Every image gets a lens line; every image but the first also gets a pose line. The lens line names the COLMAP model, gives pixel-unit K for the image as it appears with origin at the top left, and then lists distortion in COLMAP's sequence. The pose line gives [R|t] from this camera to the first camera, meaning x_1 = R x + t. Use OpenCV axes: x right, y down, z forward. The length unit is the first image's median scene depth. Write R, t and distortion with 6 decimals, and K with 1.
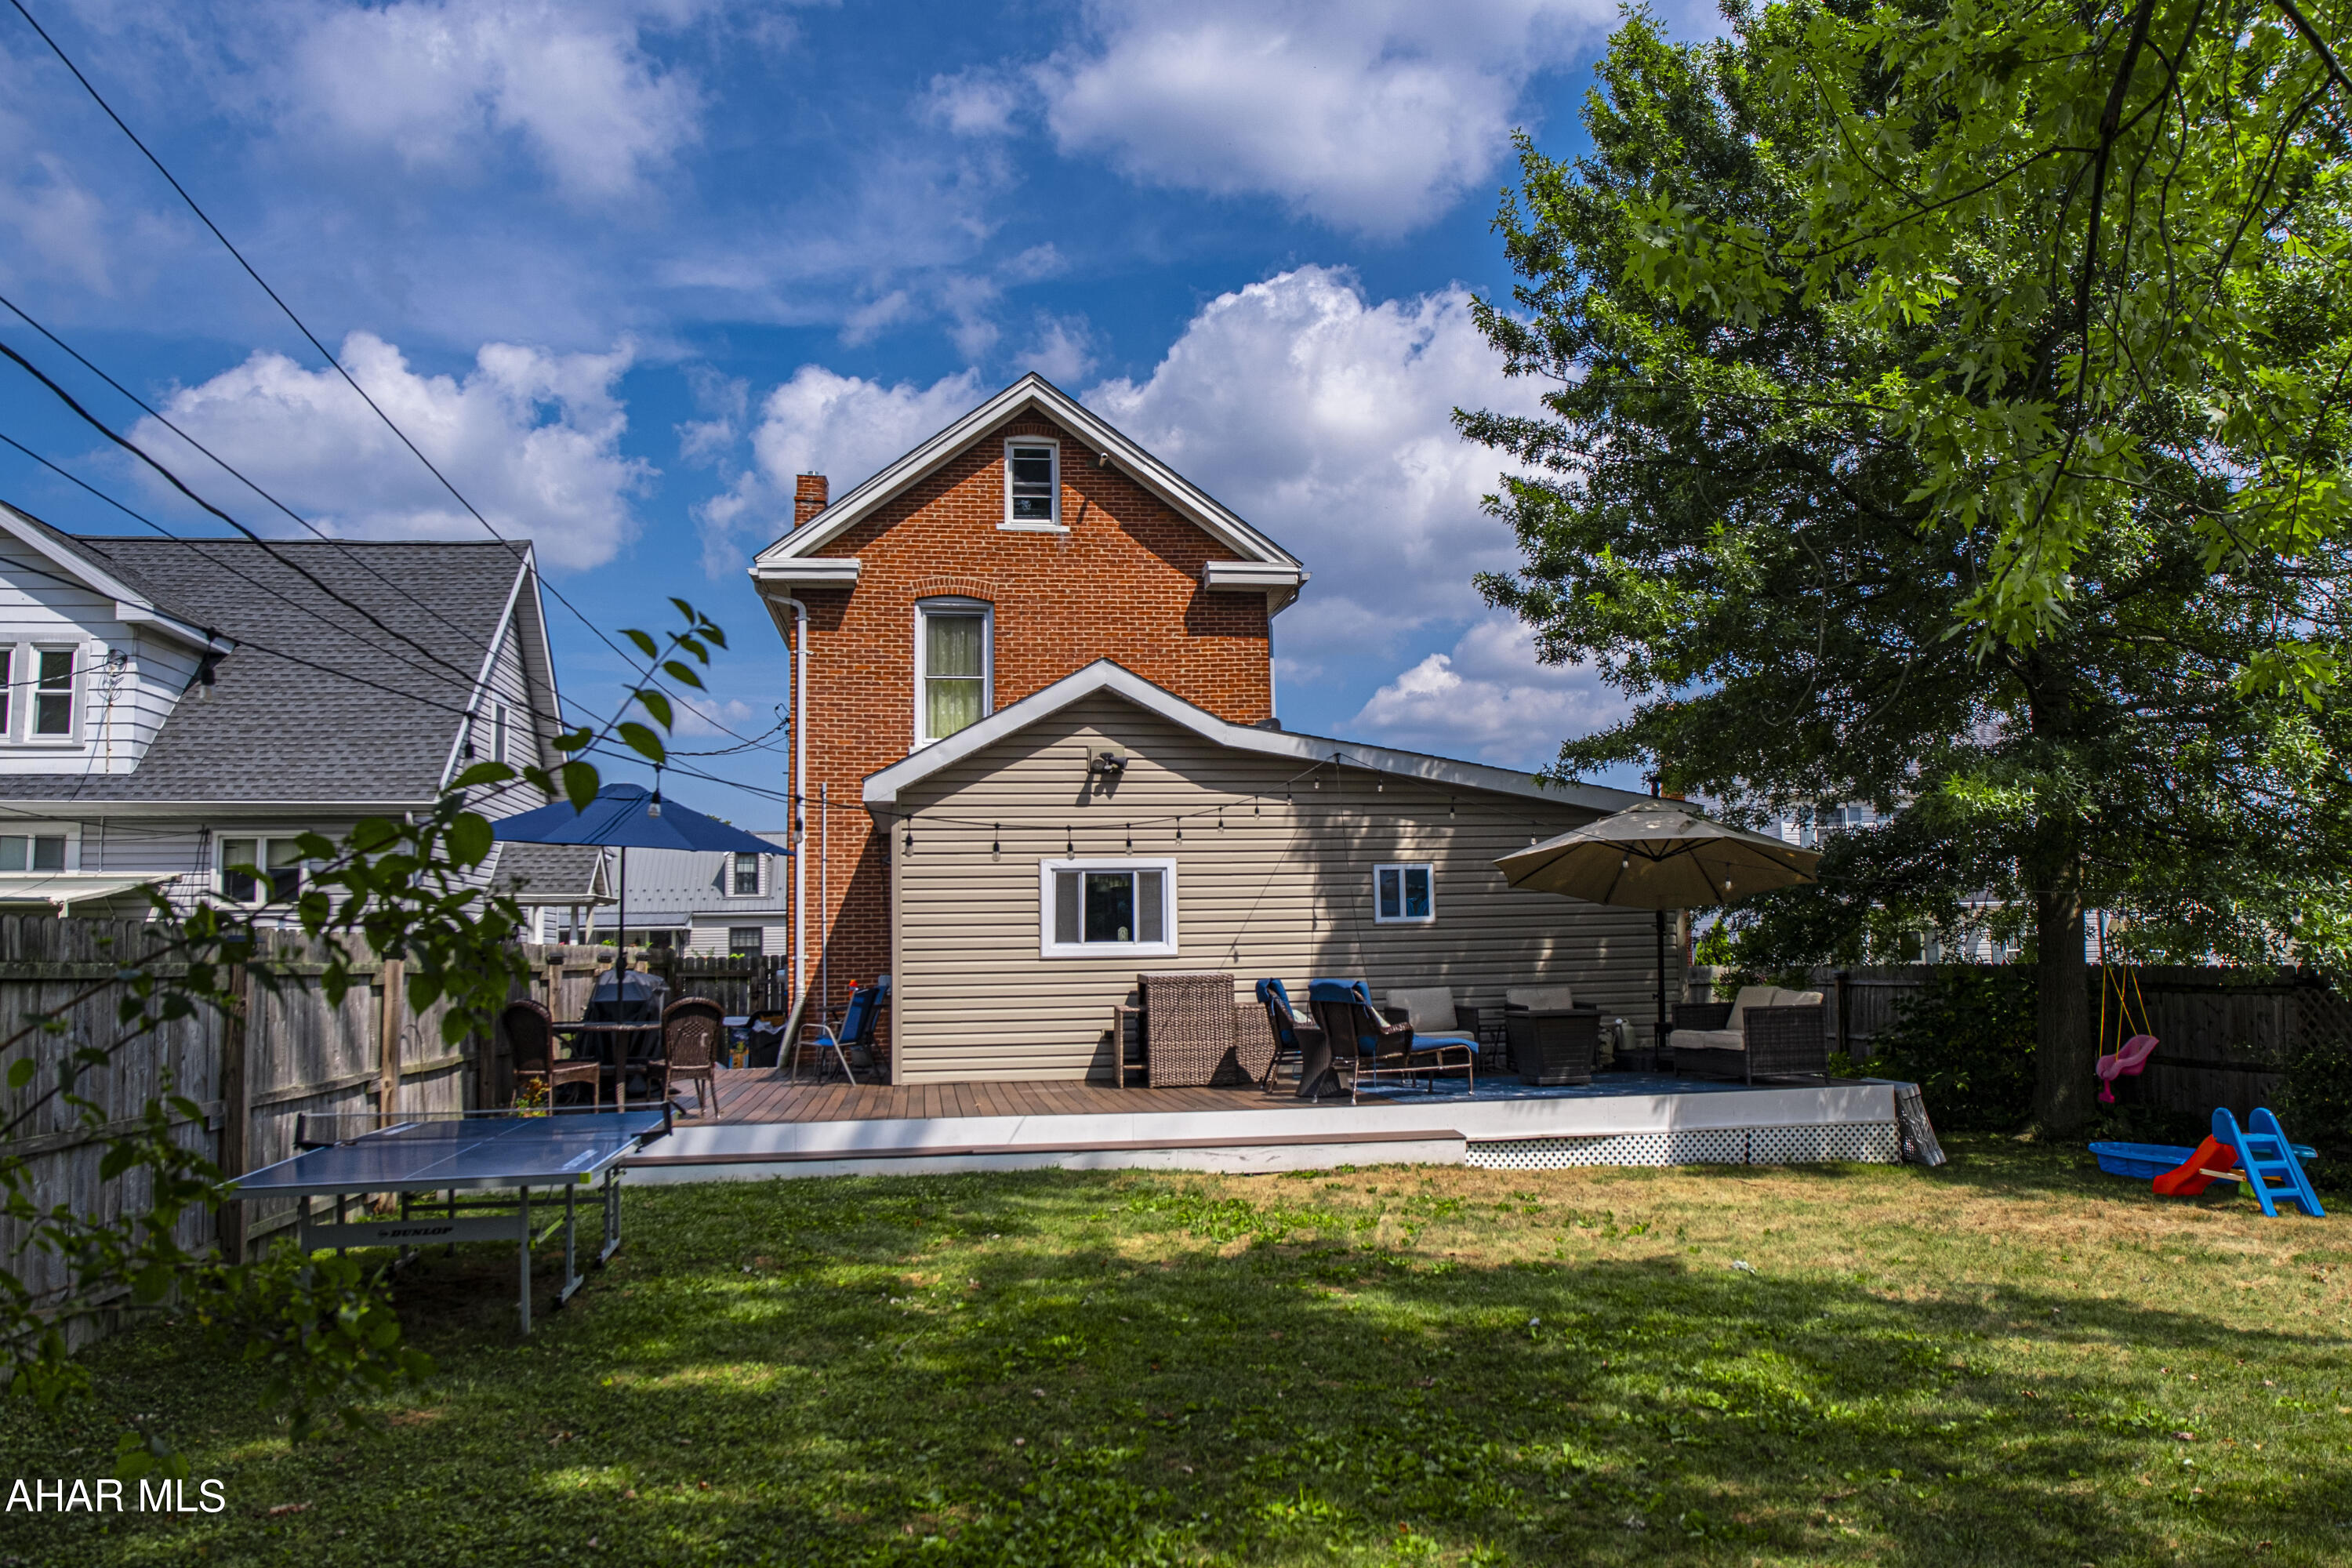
lens RADIAL K [[1667.3, 0, 1190.8], [0, 1667.3, 784.1], [0, 0, 1]] dist [-0.082371, 0.057657]
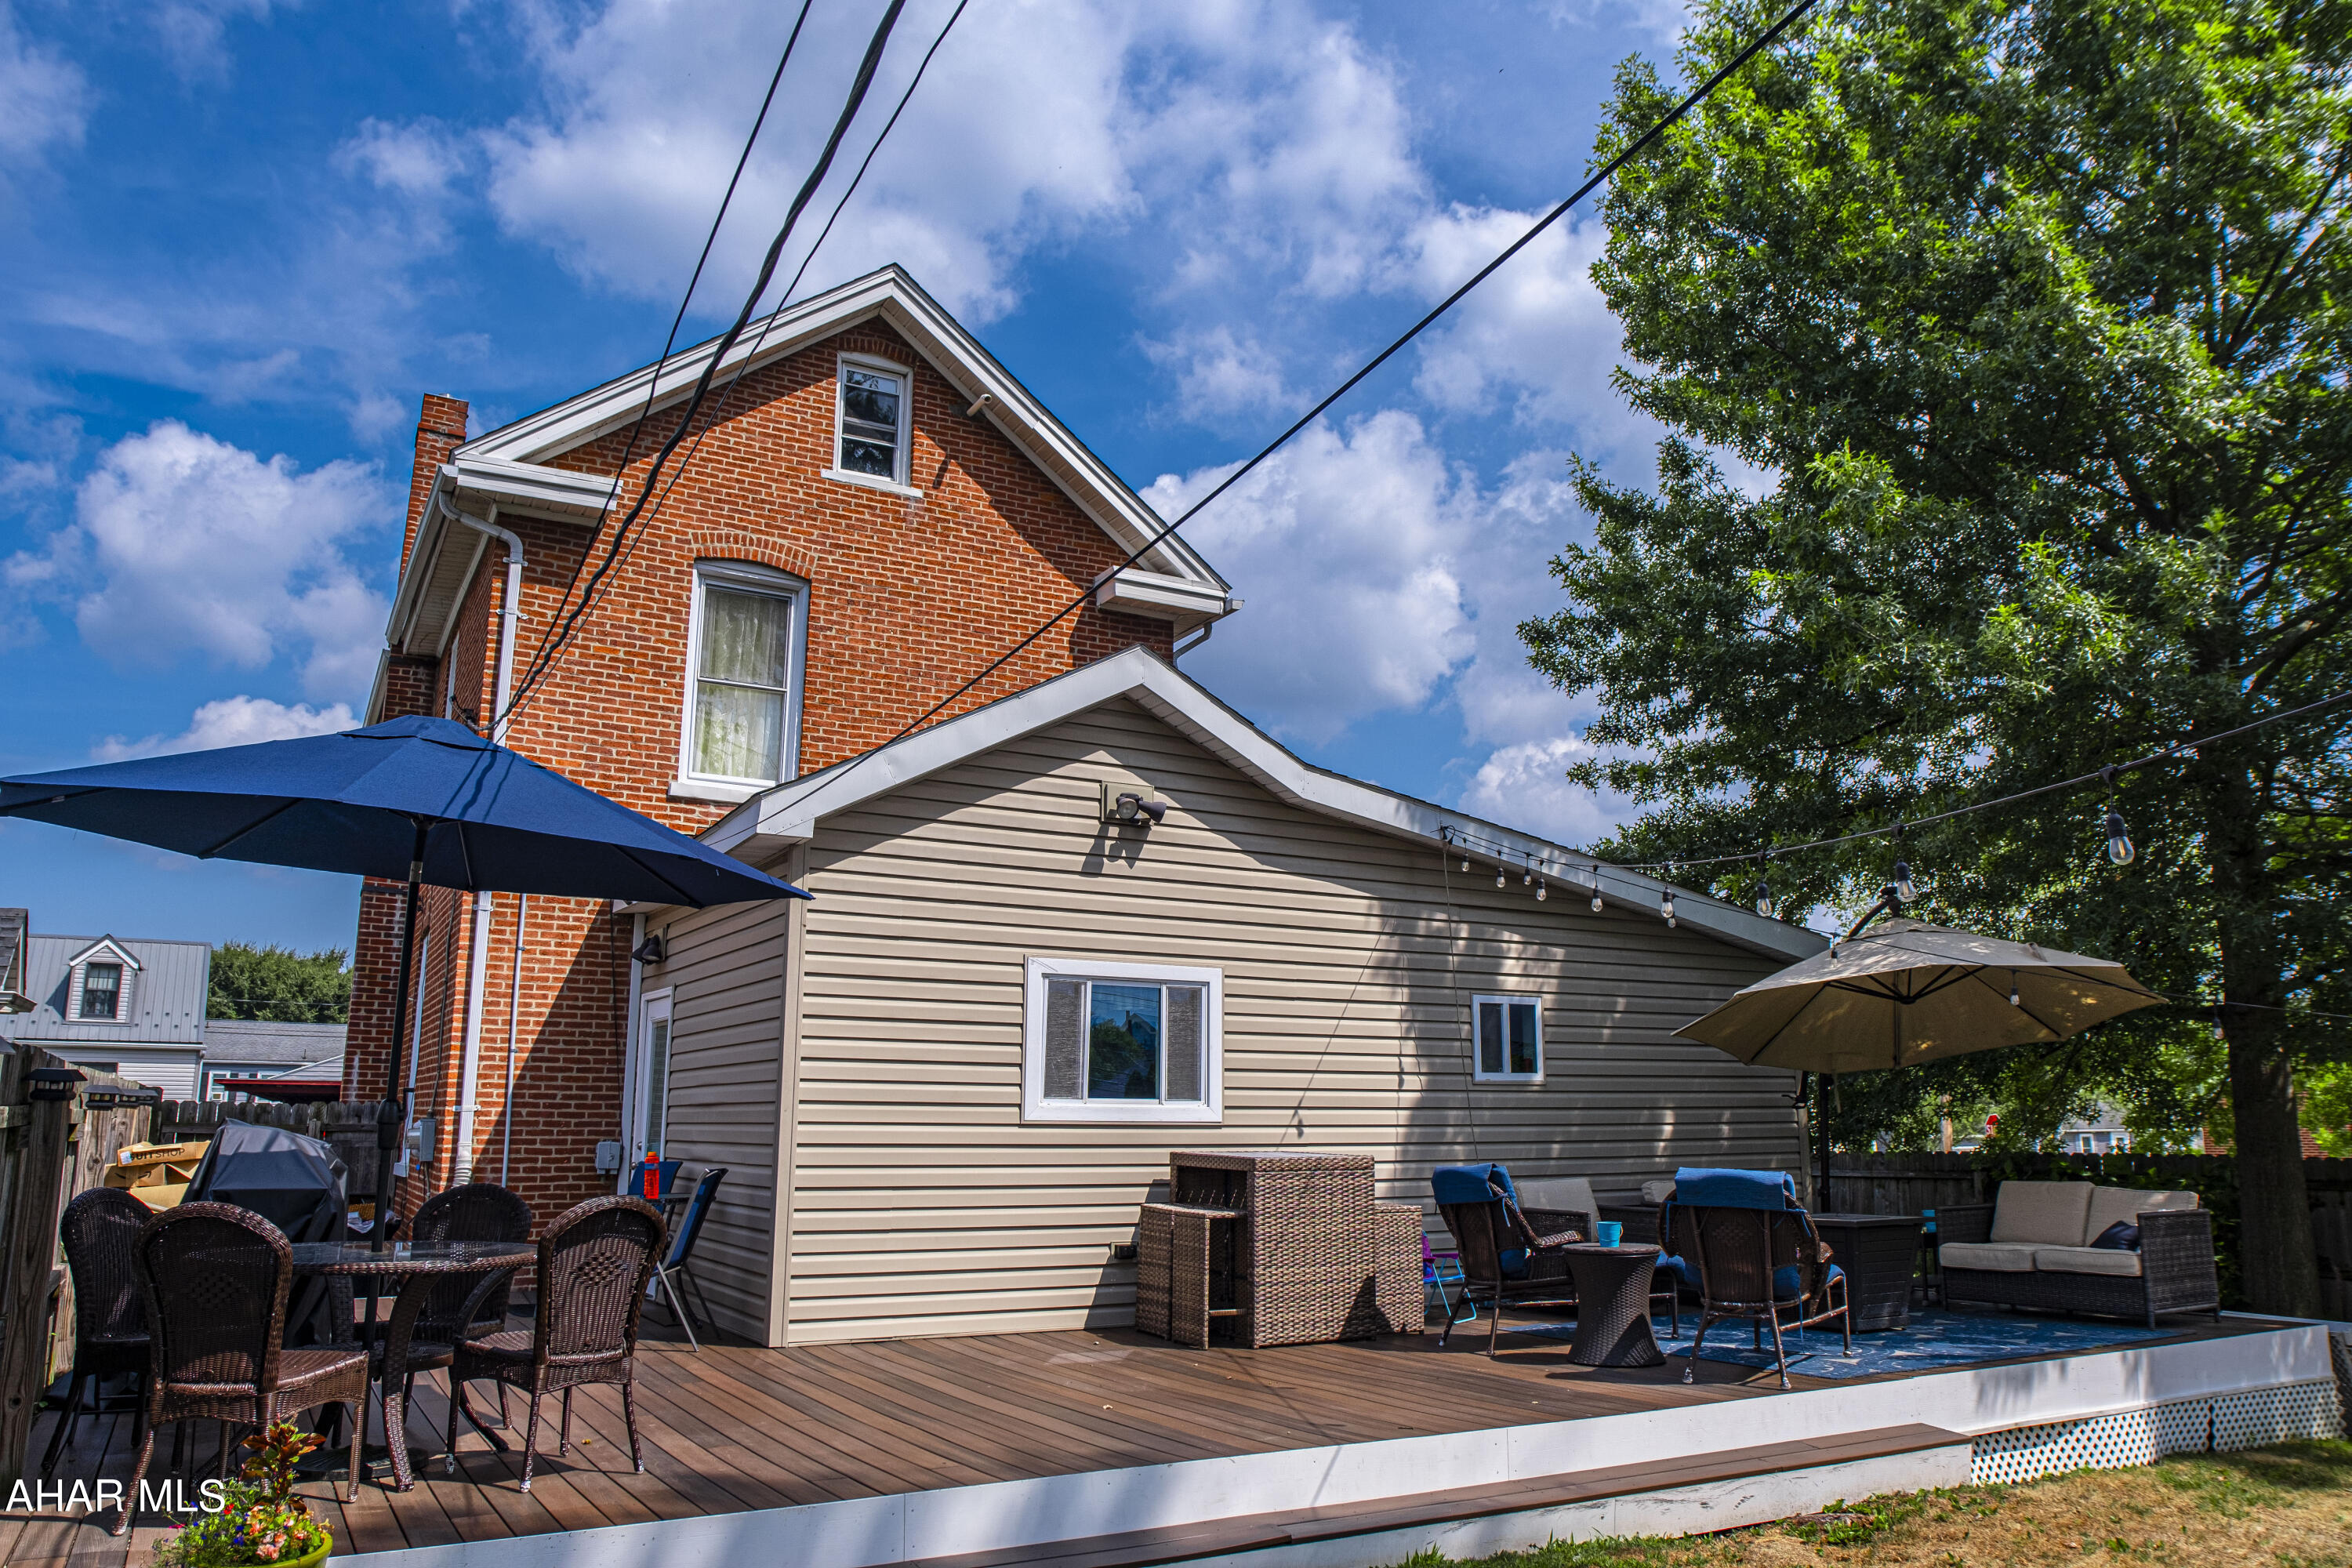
lens RADIAL K [[1679.6, 0, 1192.7], [0, 1679.6, 771.7], [0, 0, 1]] dist [-0.082475, 0.066284]
pose [[0.931318, 0.096384, 0.351222, -0.247788], [-0.058208, 0.991342, -0.117700, 0.045278], [-0.359526, 0.089172, 0.928865, 0.396595]]
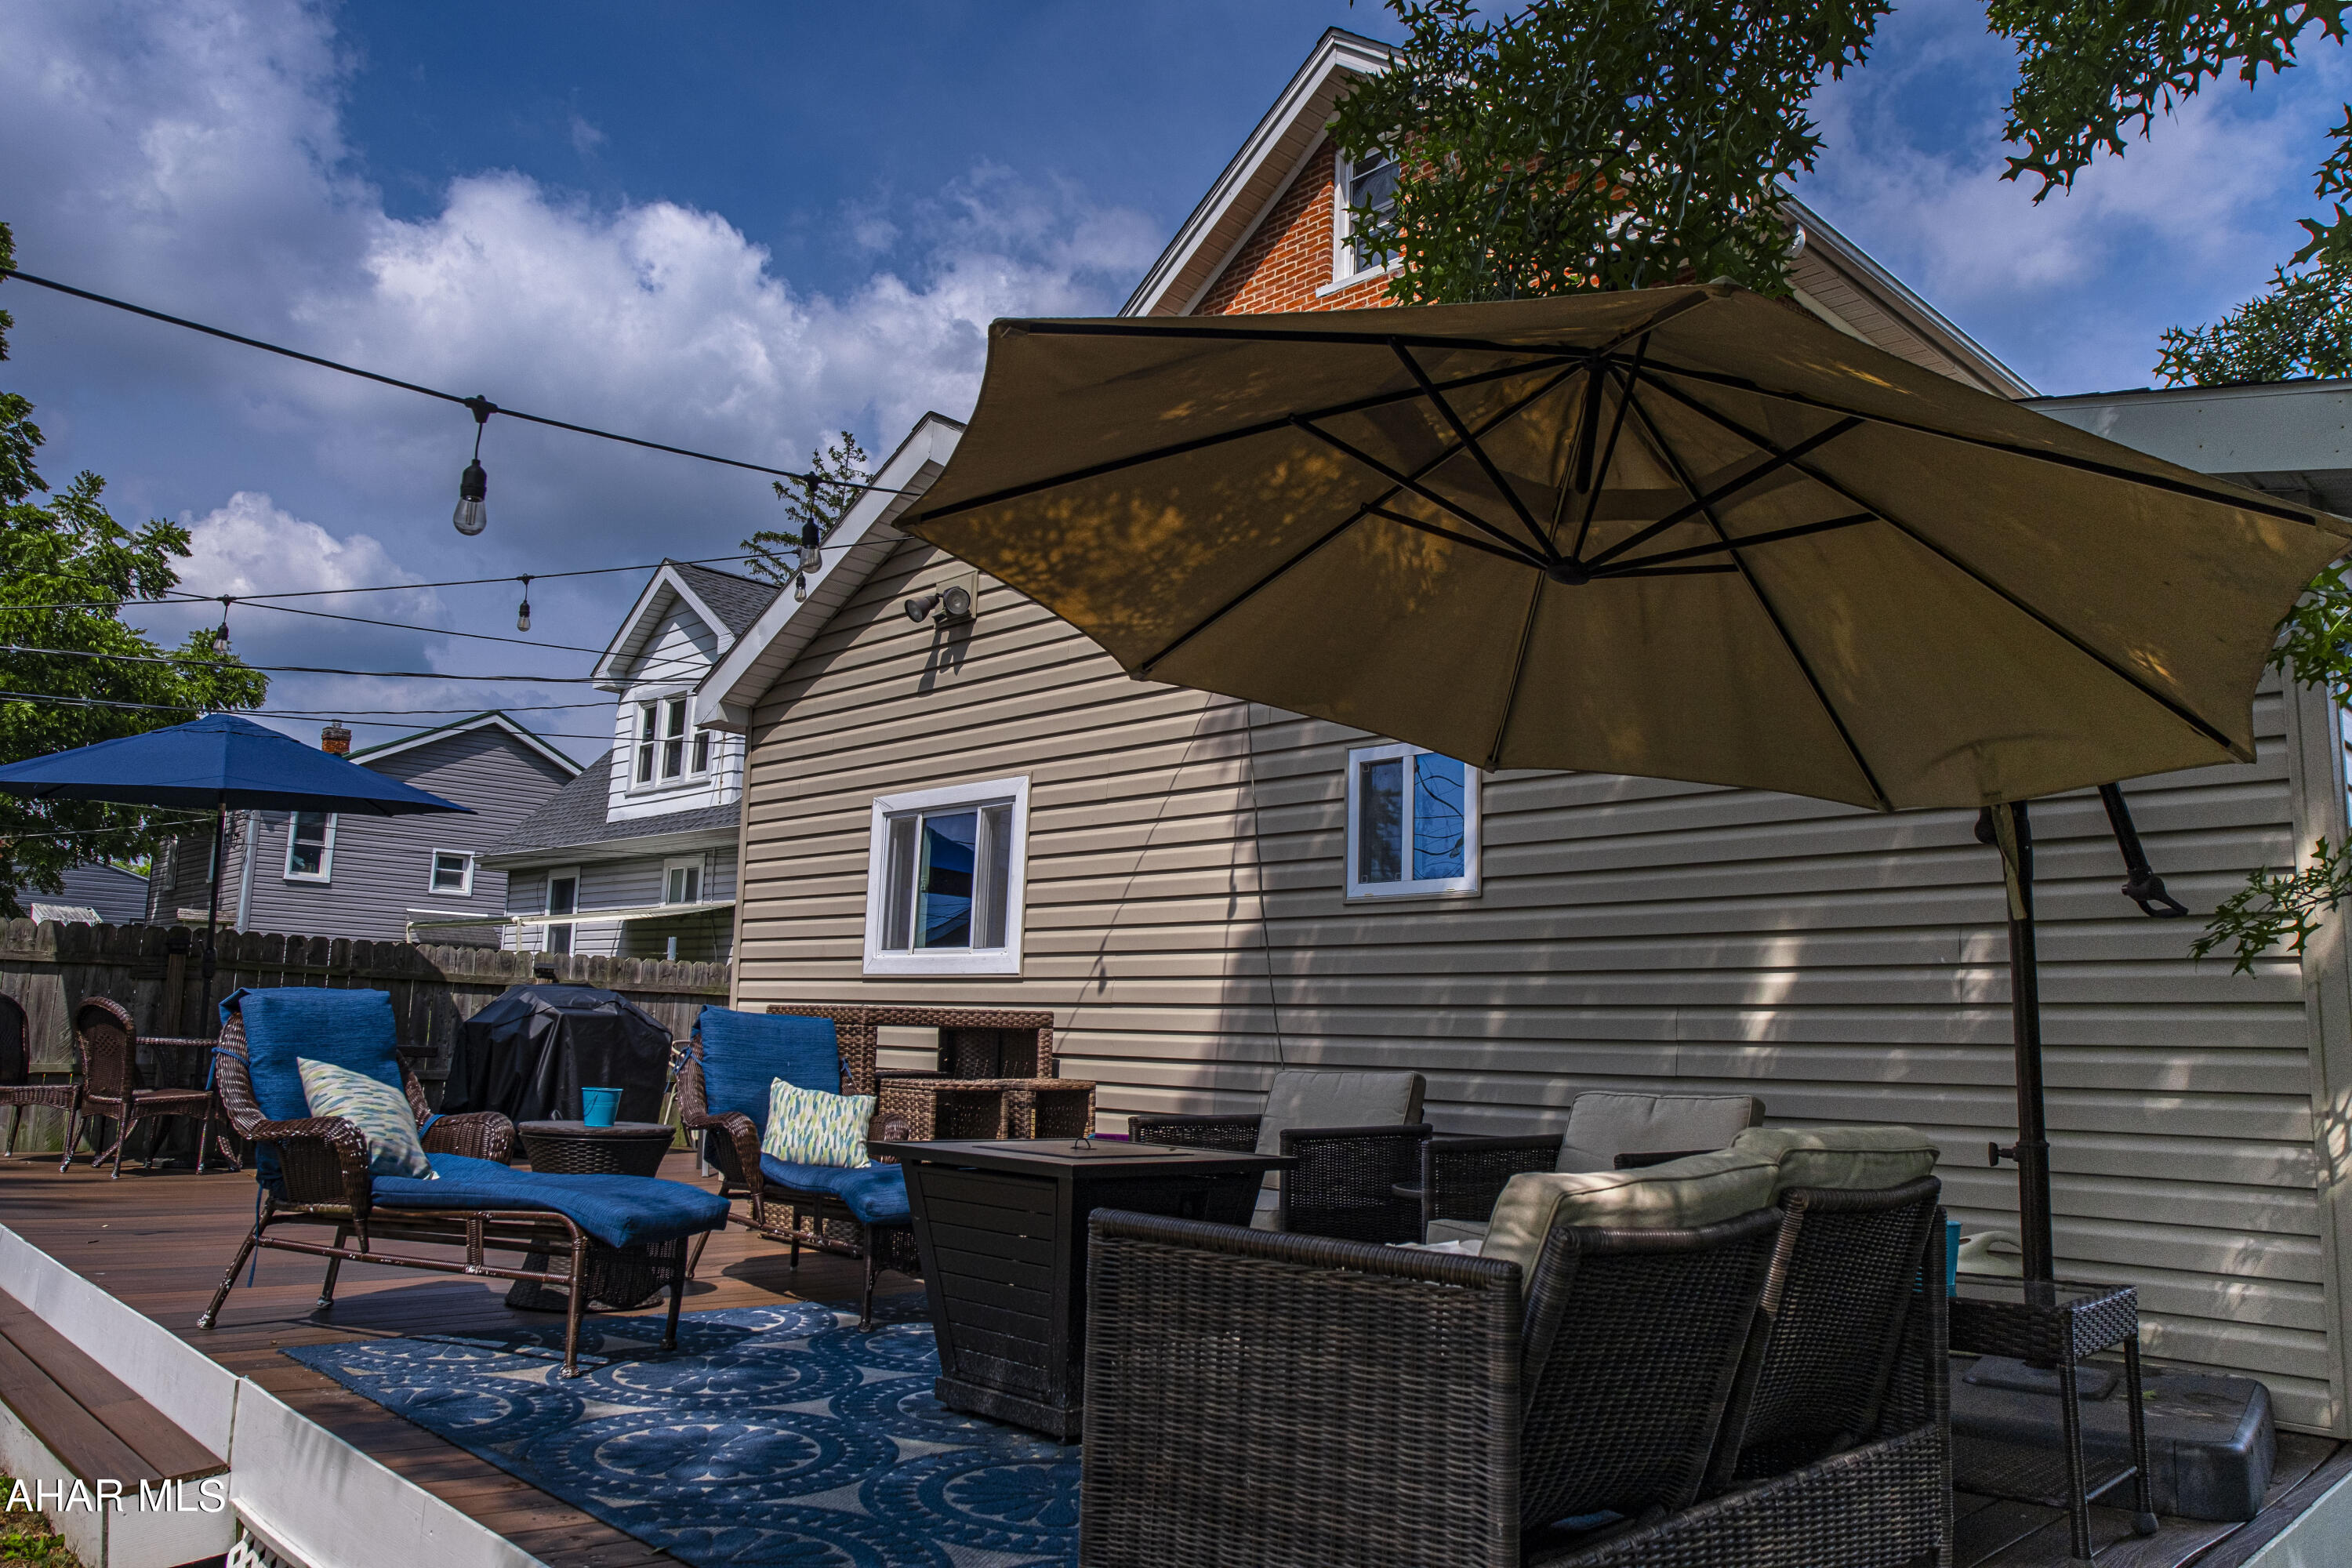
lens RADIAL K [[1667.3, 0, 1190.8], [0, 1667.3, 784.1], [0, 0, 1]] dist [-0.082371, 0.057657]
pose [[0.585579, -0.086643, -0.805971, 0.405346], [0.041852, 0.996177, -0.076682, 0.084930], [0.809534, 0.011172, 0.586967, 0.741522]]
